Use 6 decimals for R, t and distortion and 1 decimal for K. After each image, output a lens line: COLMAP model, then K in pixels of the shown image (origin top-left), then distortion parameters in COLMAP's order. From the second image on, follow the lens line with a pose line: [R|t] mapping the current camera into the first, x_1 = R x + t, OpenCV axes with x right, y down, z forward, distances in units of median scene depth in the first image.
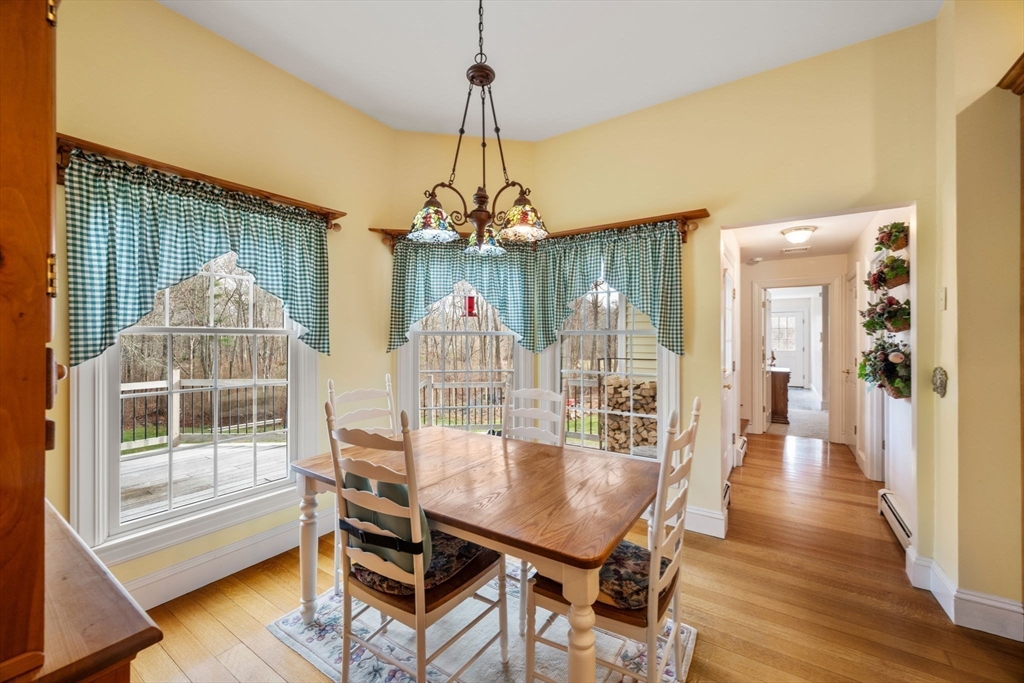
lens RADIAL K [[407.3, 0, 512.0], [0, 407.3, 341.5], [0, 0, 1]] dist [-0.000147, 0.000008]
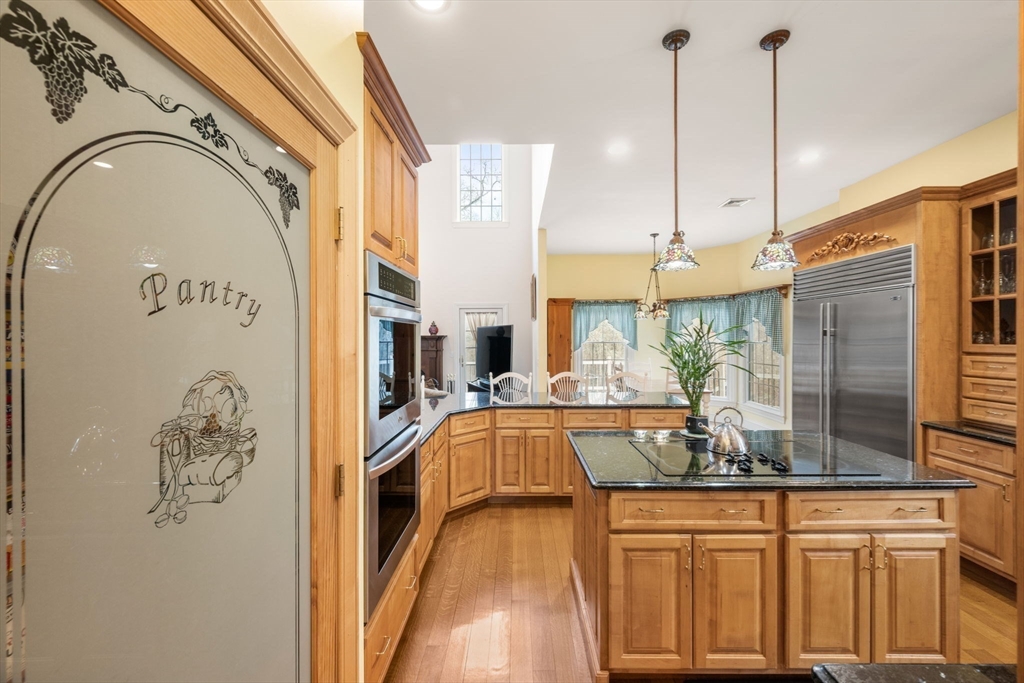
lens RADIAL K [[407.3, 0, 512.0], [0, 407.3, 341.5], [0, 0, 1]] dist [-0.000147, 0.000008]
pose [[0.546312, 0.004247, -0.837571, 1.747197], [-0.003678, 0.999990, 0.002672, -0.045493], [0.837574, 0.001621, 0.546322, -1.527586]]
